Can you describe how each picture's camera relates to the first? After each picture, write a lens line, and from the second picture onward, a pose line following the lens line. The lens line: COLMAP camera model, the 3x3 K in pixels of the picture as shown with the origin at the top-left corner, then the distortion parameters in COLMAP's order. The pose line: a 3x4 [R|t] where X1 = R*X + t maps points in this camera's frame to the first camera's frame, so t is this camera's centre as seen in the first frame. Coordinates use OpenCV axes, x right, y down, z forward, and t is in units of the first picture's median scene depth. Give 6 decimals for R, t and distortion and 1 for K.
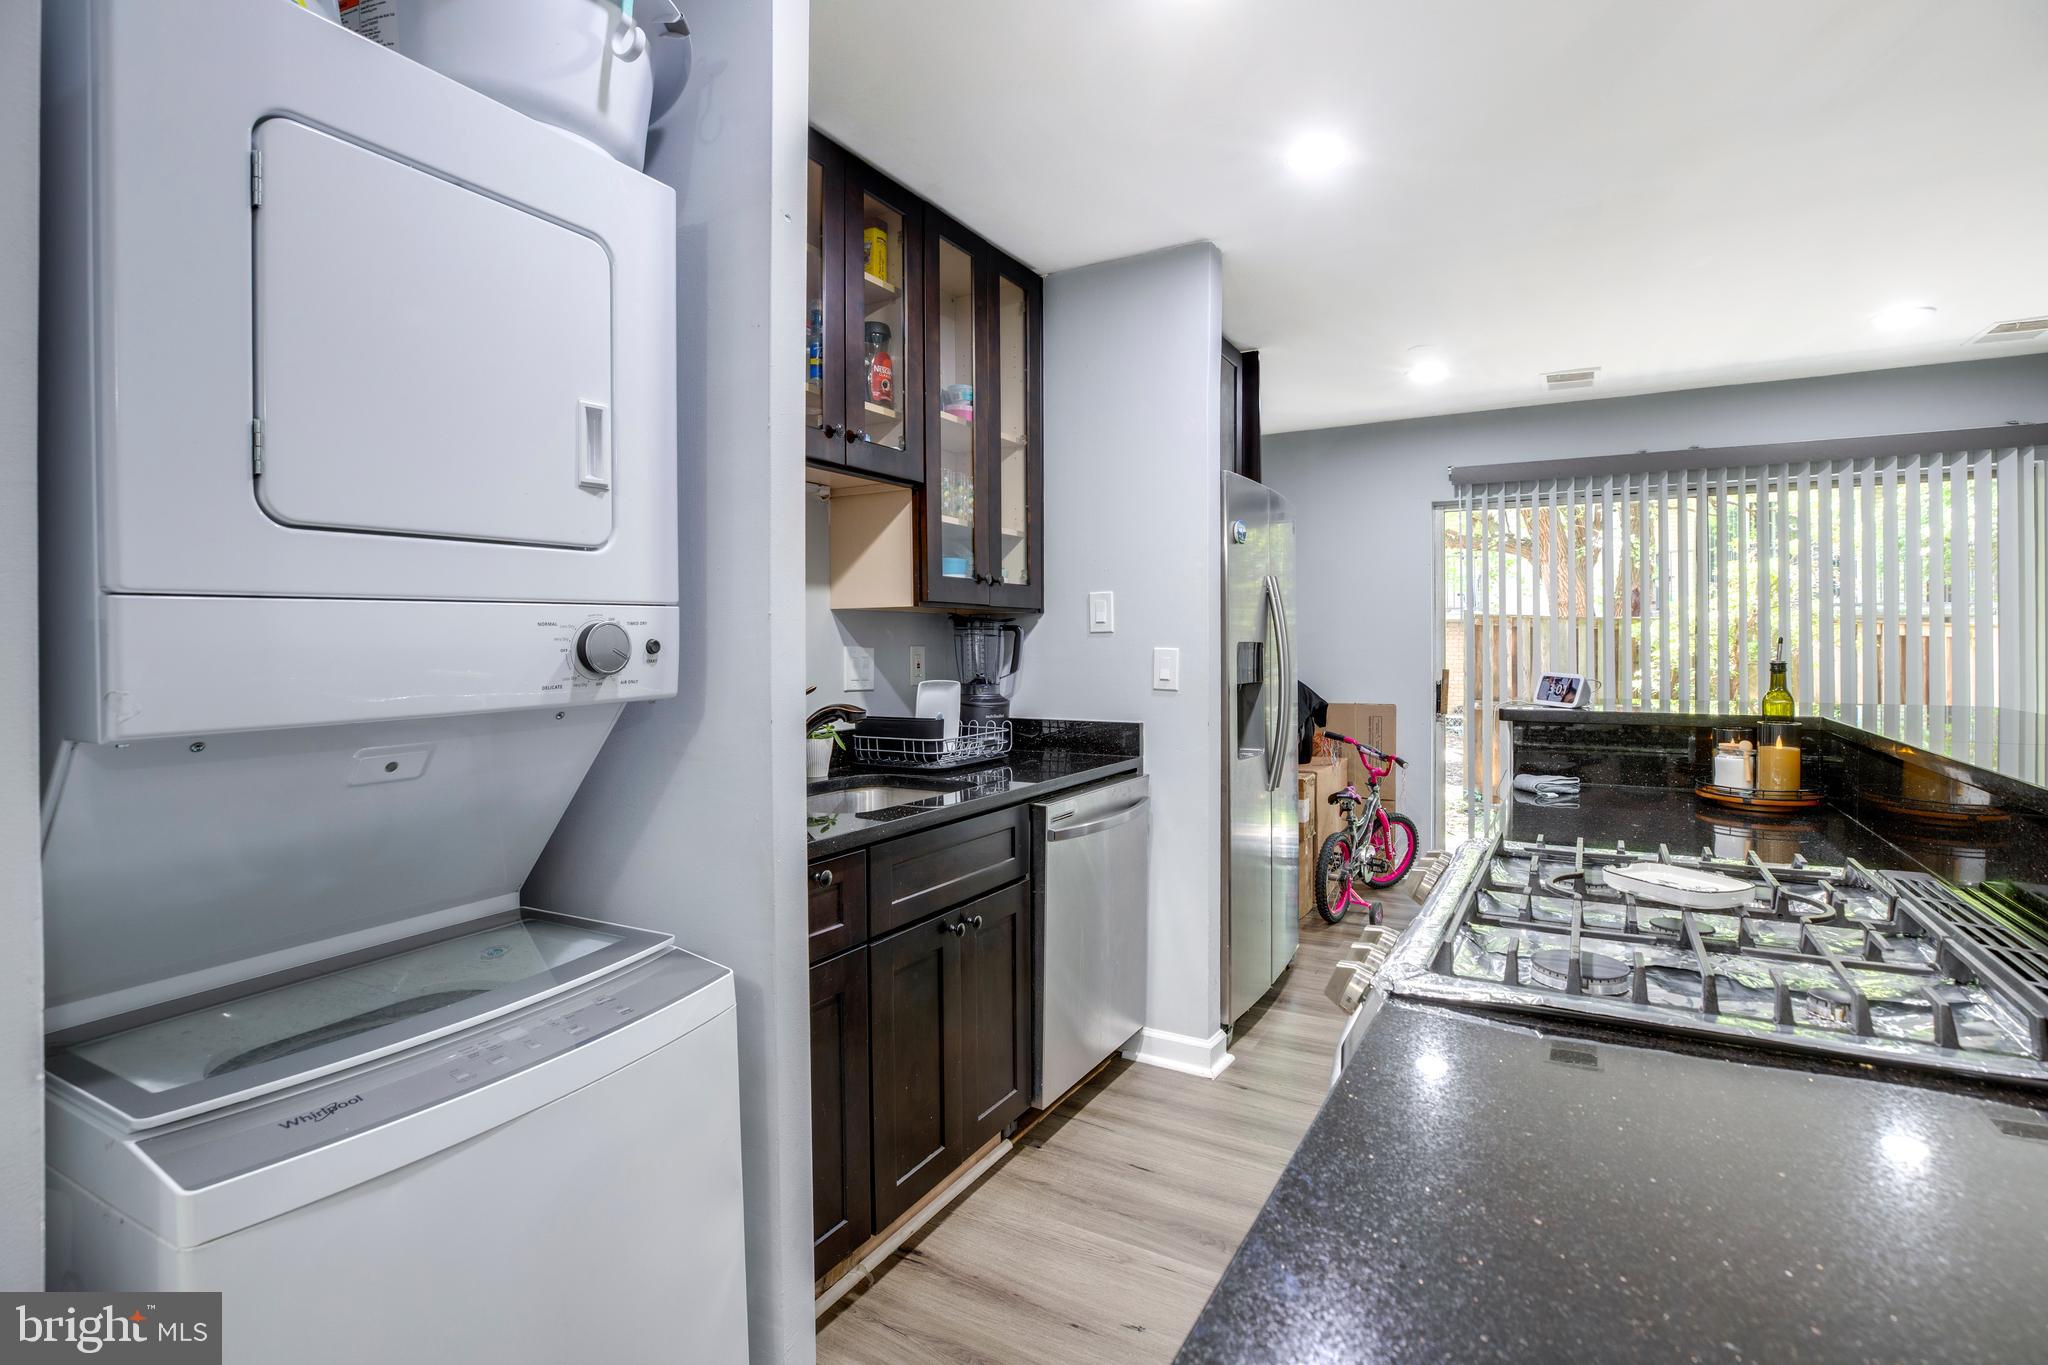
lens RADIAL K [[965.4, 0, 1064.8], [0, 965.4, 645.7], [0, 0, 1]] dist [-0.027740, 0.001993]
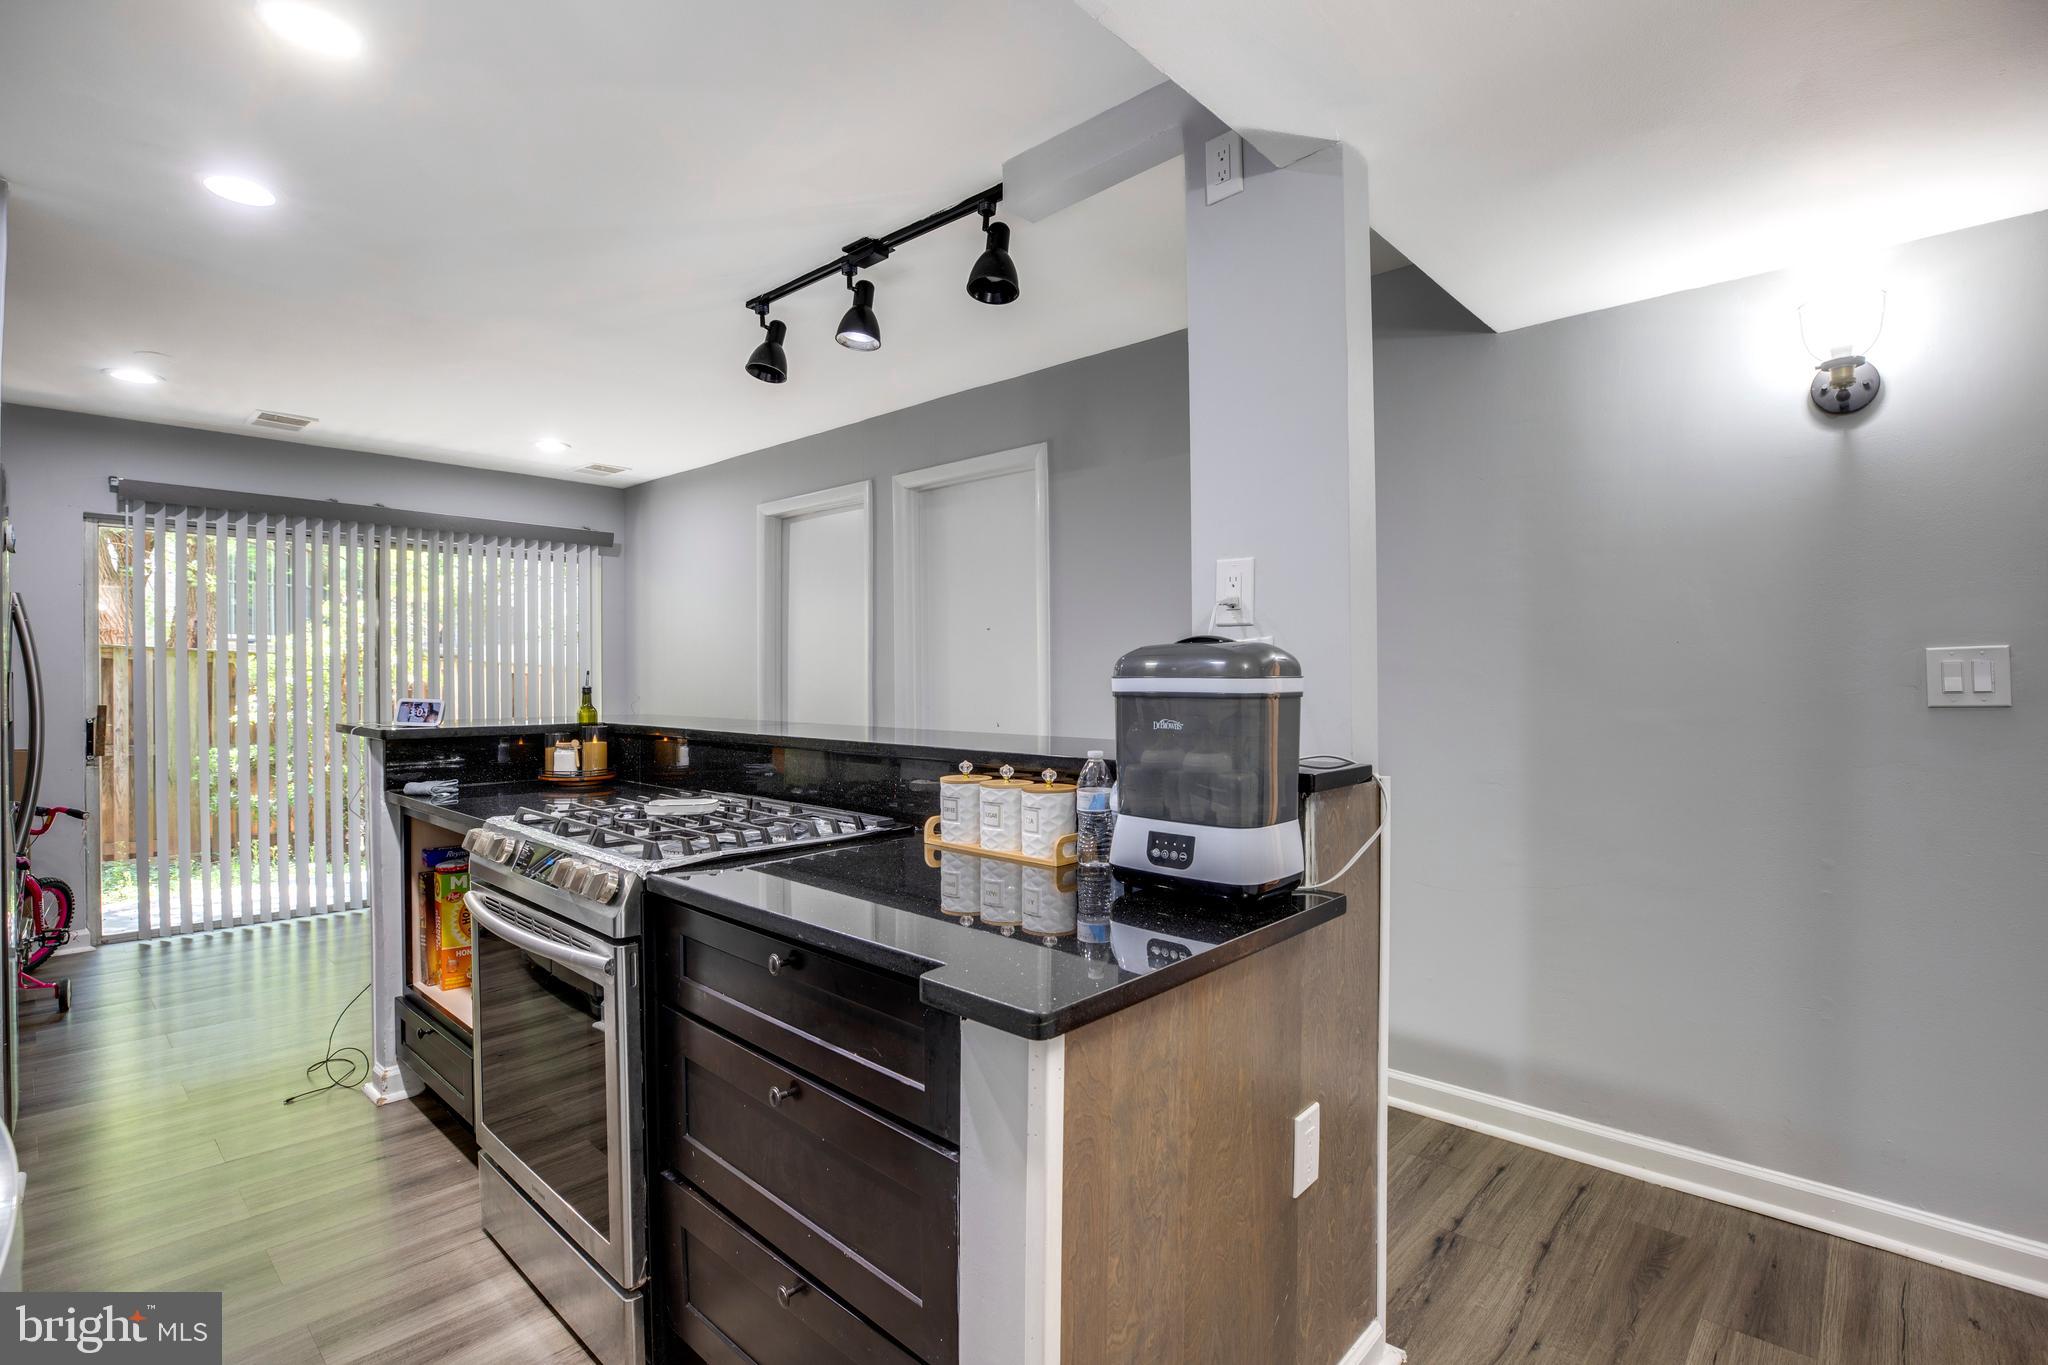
lens RADIAL K [[965.4, 0, 1015.6], [0, 965.4, 679.5], [0, 0, 1]] dist [-0.027740, 0.001993]
pose [[0.243849, 0.001492, 0.969812, -0.489530], [0.000876, 0.999998, -0.001759, 0.006706], [-0.969813, 0.001278, 0.243848, -0.037418]]
